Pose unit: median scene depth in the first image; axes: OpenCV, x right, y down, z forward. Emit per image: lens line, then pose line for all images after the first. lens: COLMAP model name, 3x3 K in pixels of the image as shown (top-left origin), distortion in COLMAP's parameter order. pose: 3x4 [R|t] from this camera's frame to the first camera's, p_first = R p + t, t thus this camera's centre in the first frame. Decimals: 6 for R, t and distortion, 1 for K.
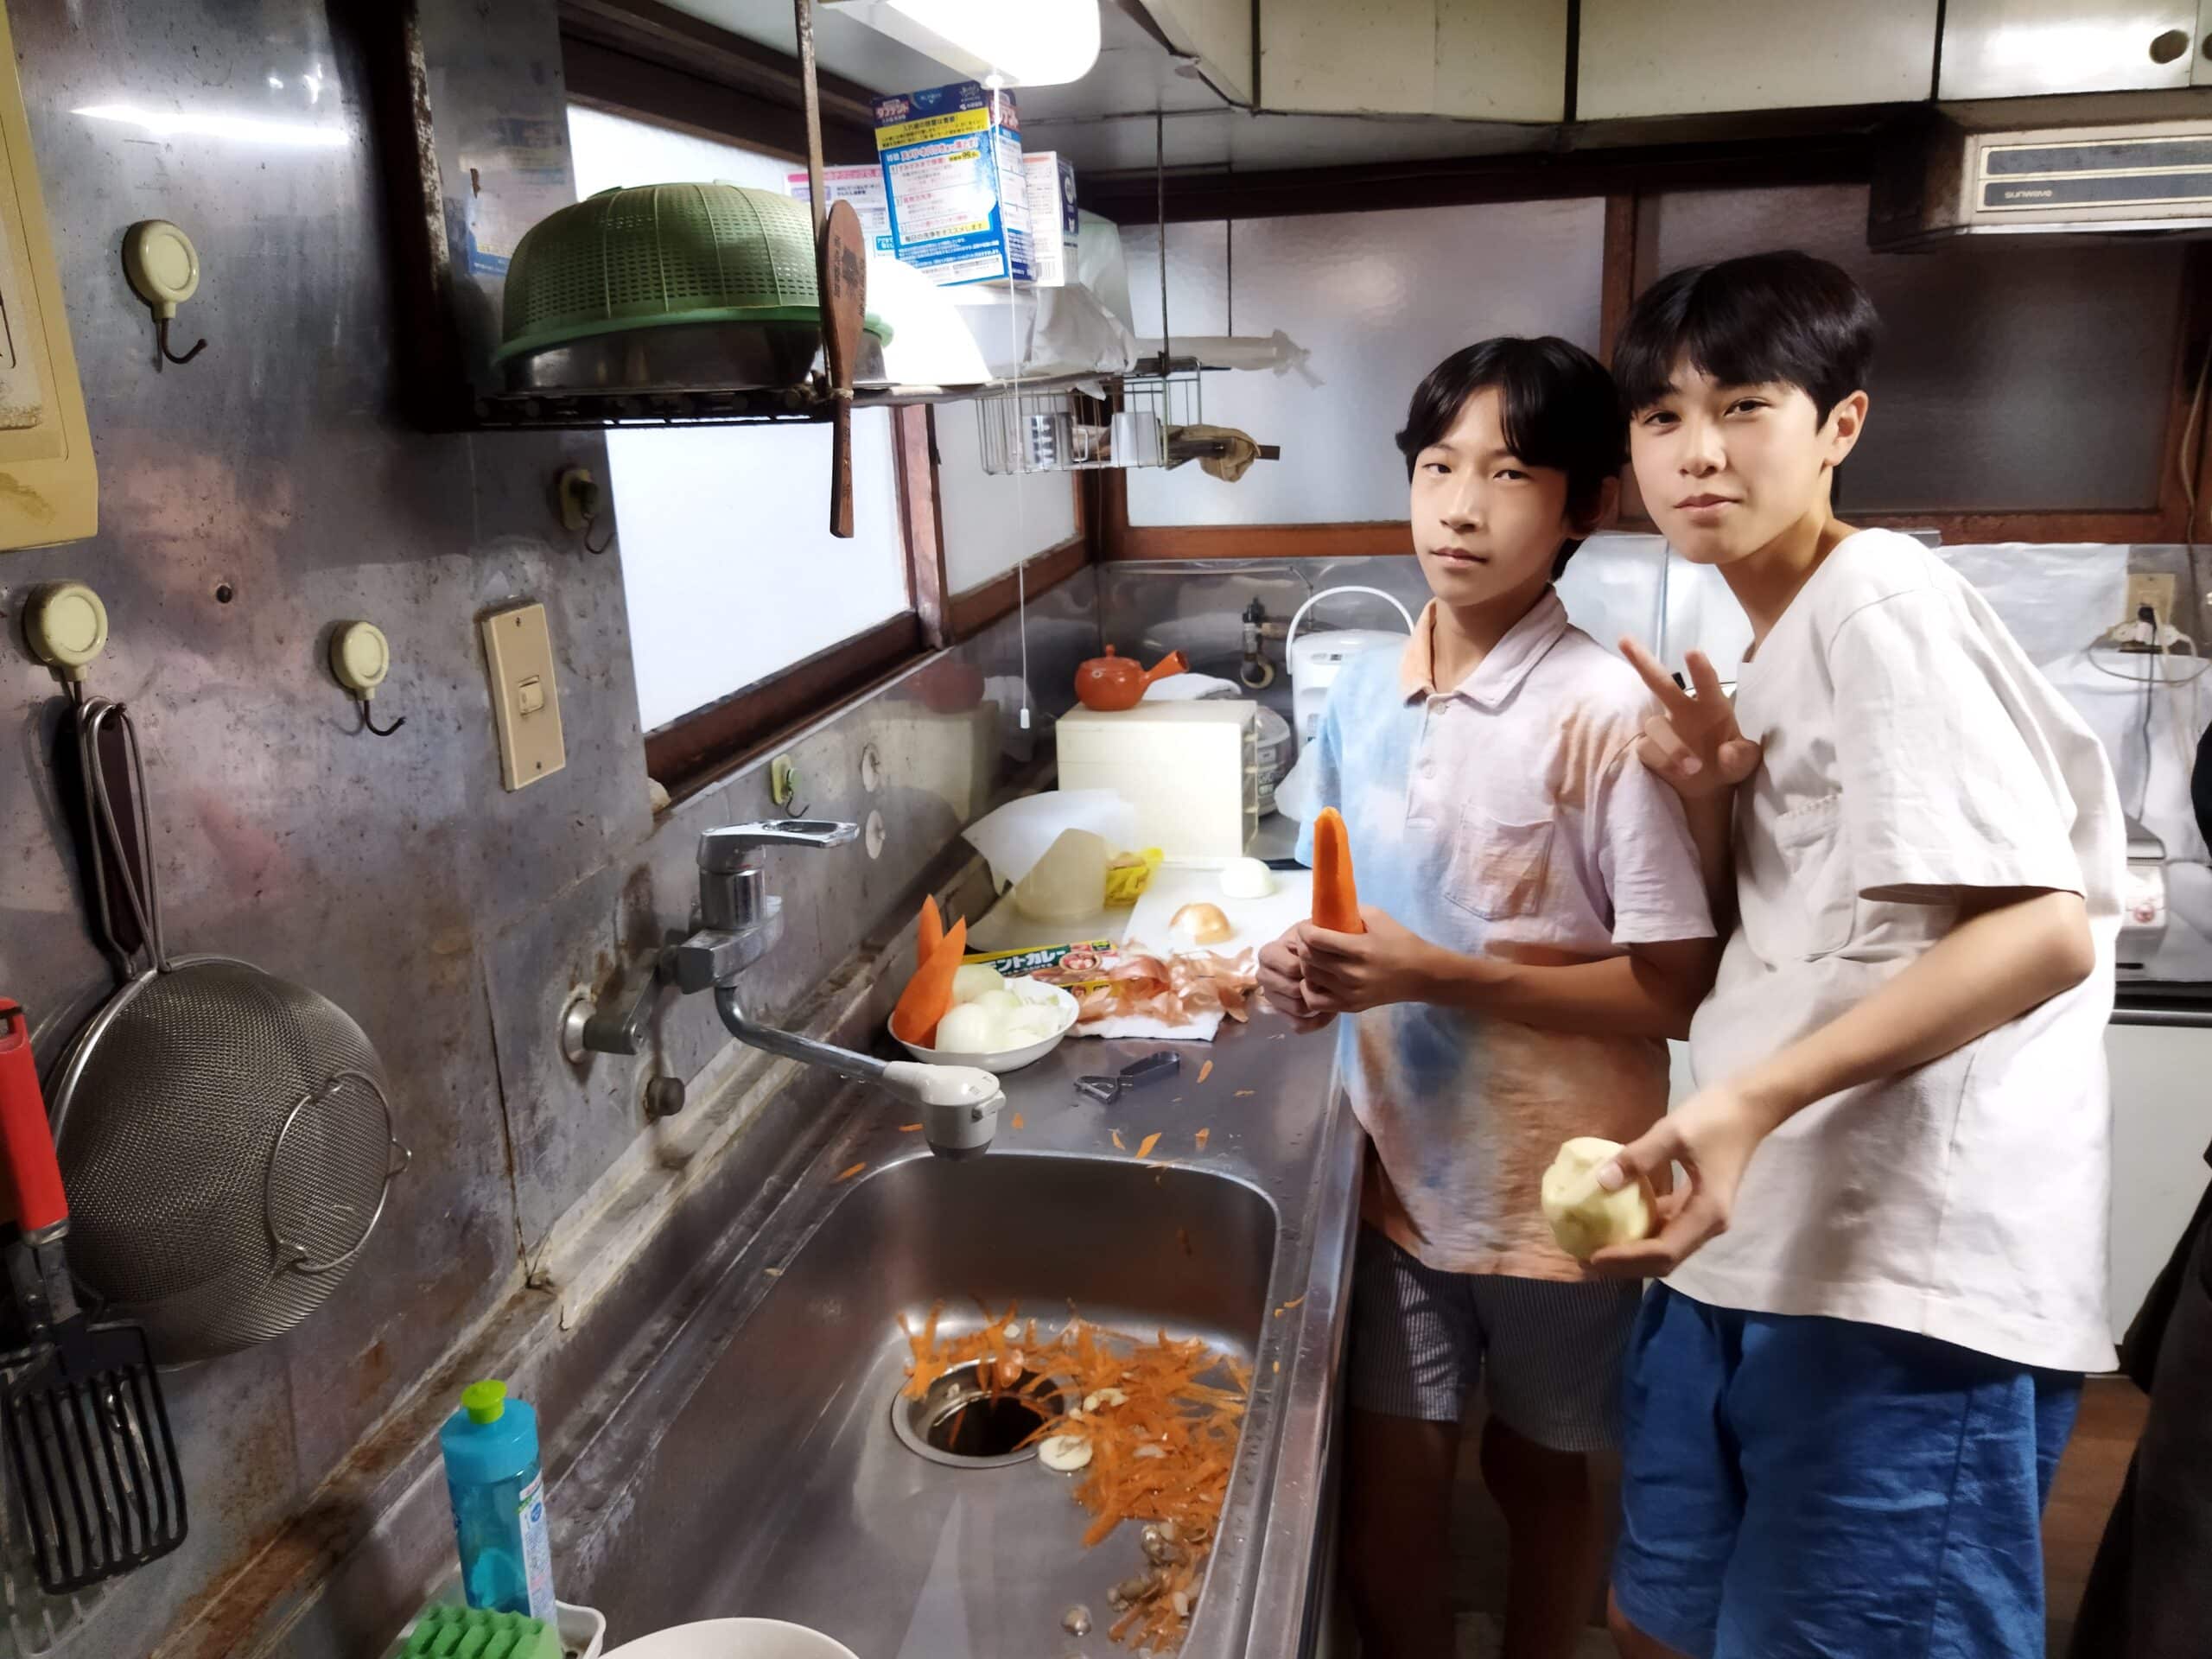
lens RADIAL K [[1702.3, 0, 1098.3], [0, 1702.3, 820.5], [0, 0, 1]] dist [0.043263, 0.002532]
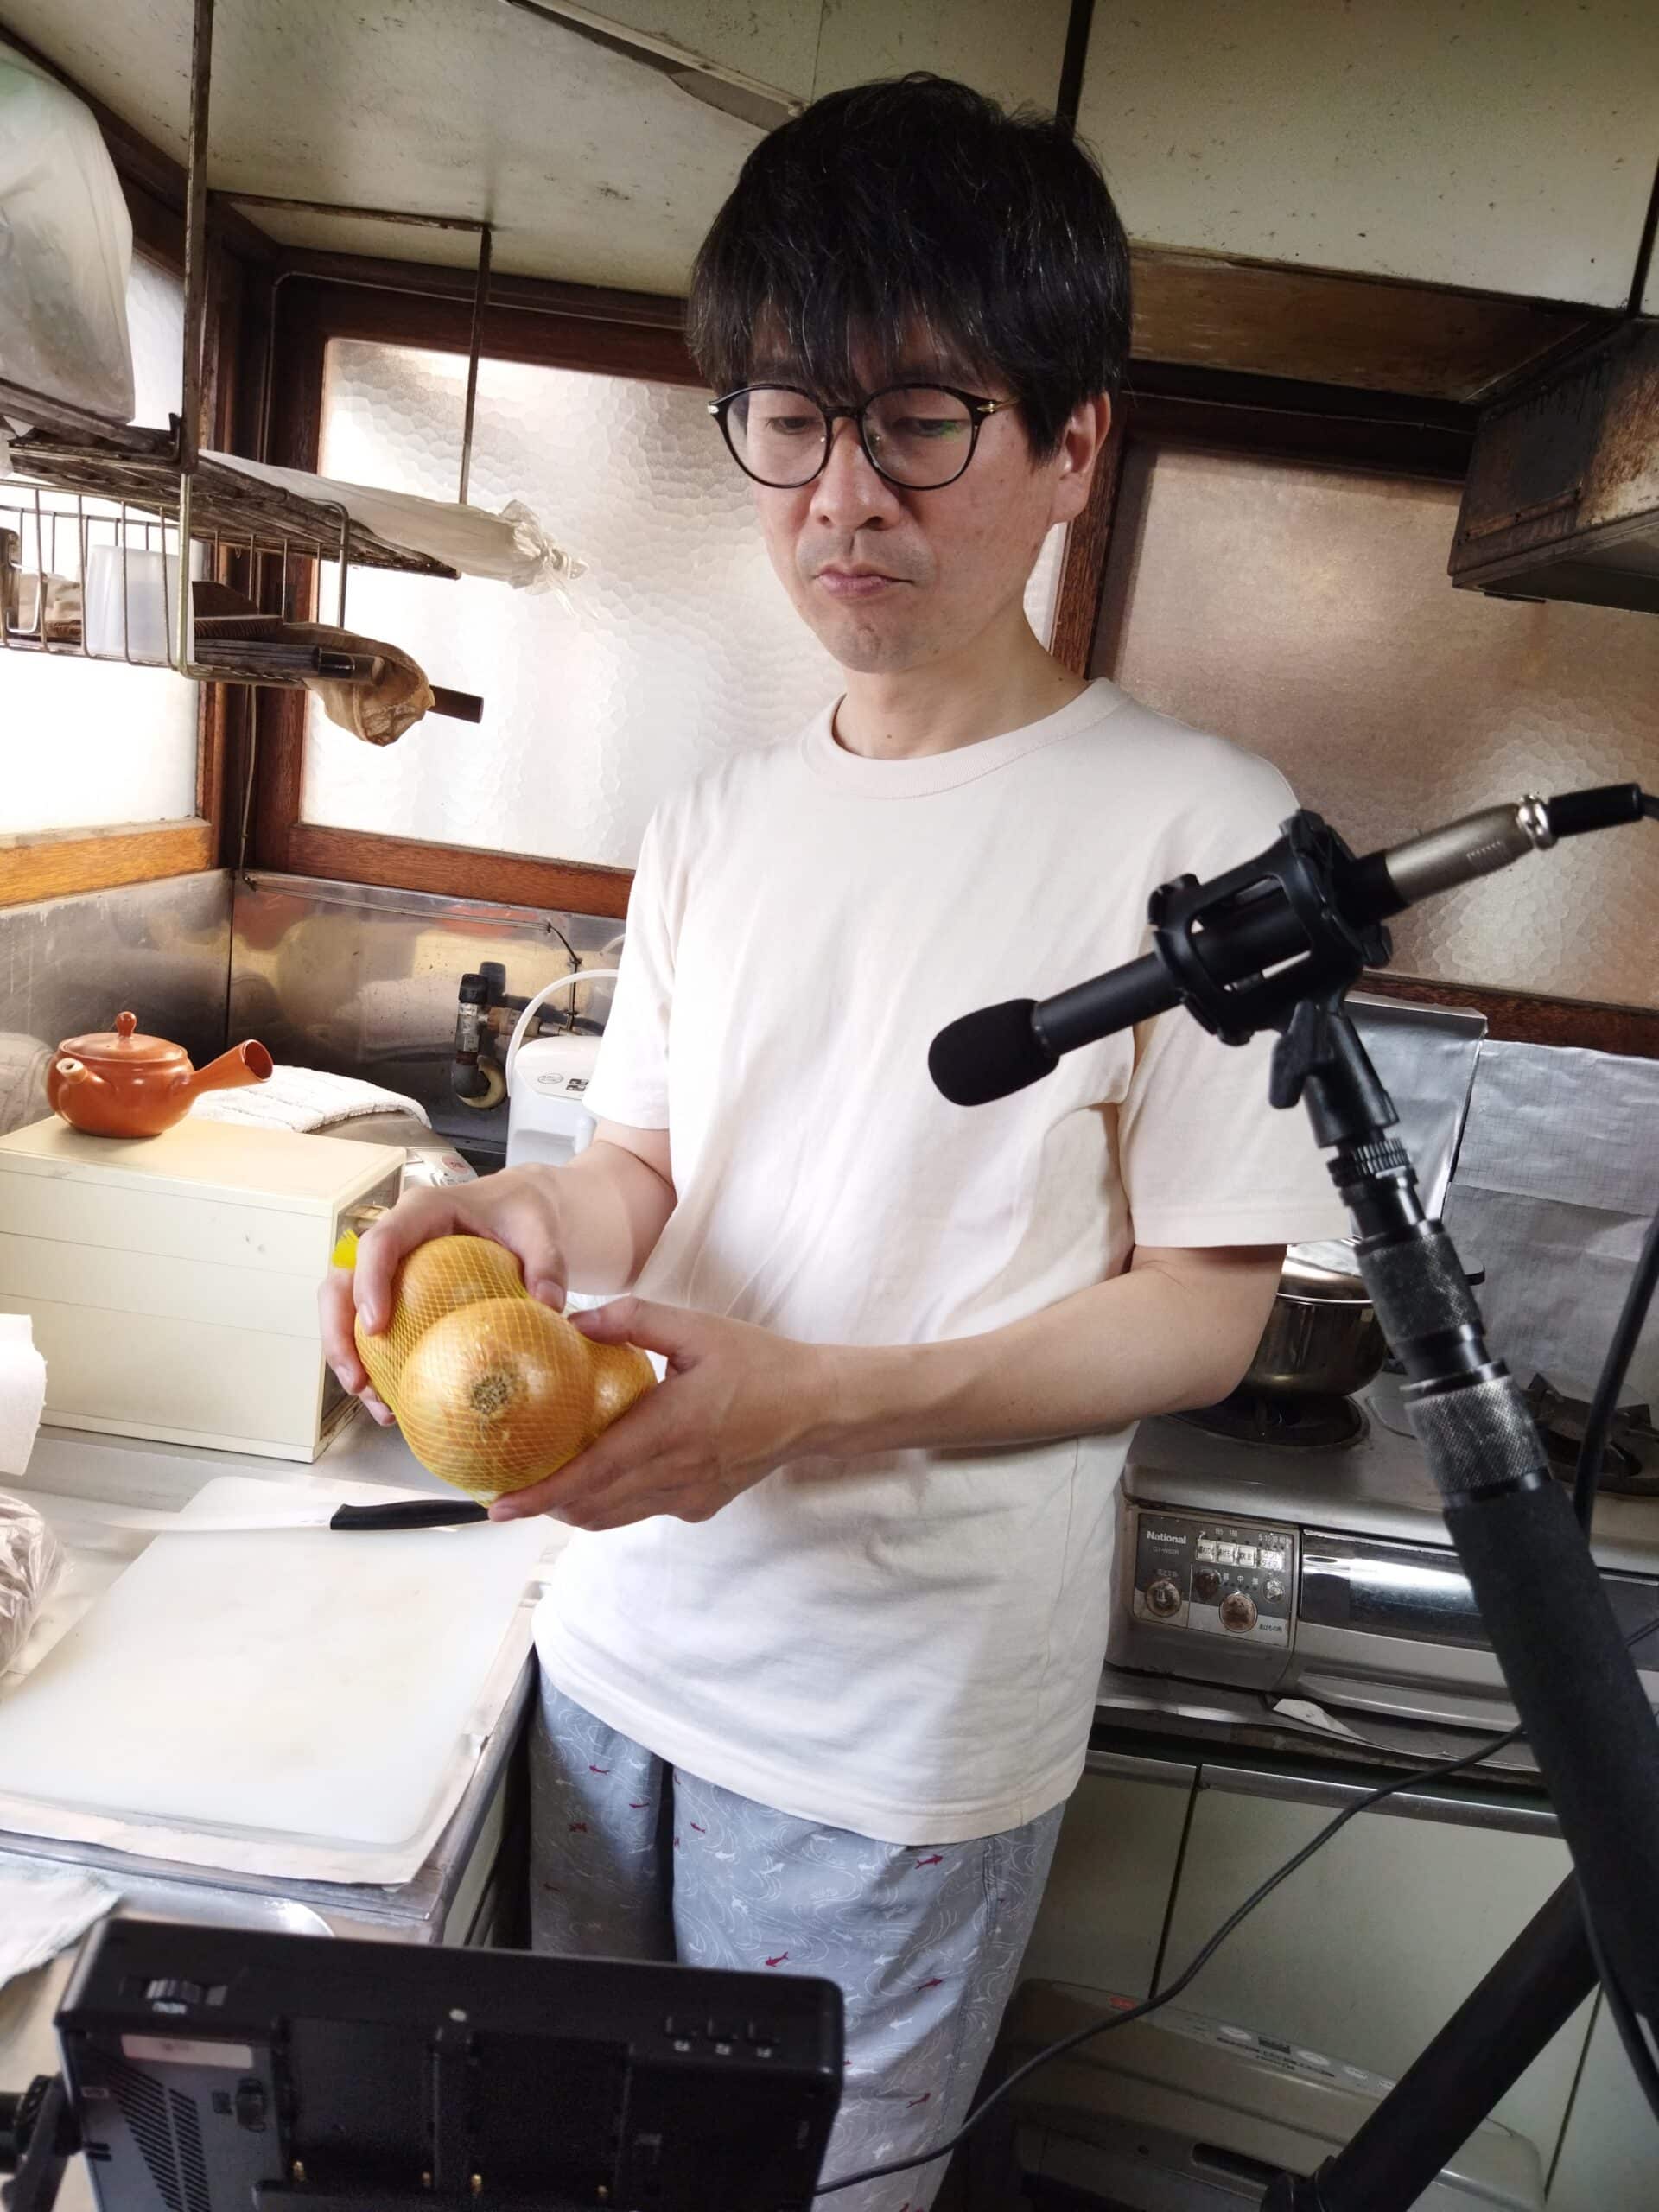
lens RADIAL K [[1702.3, 0, 828.6], [0, 1702.3, 1115.1], [0, 0, 1]] dist [0.043263, 0.002532]
pose [[0.972106, 0.125988, 0.197830, 0.108655], [-0.117856, 0.991647, -0.052404, -0.064387], [-0.202780, 0.027627, 0.978835, 0.399458]]
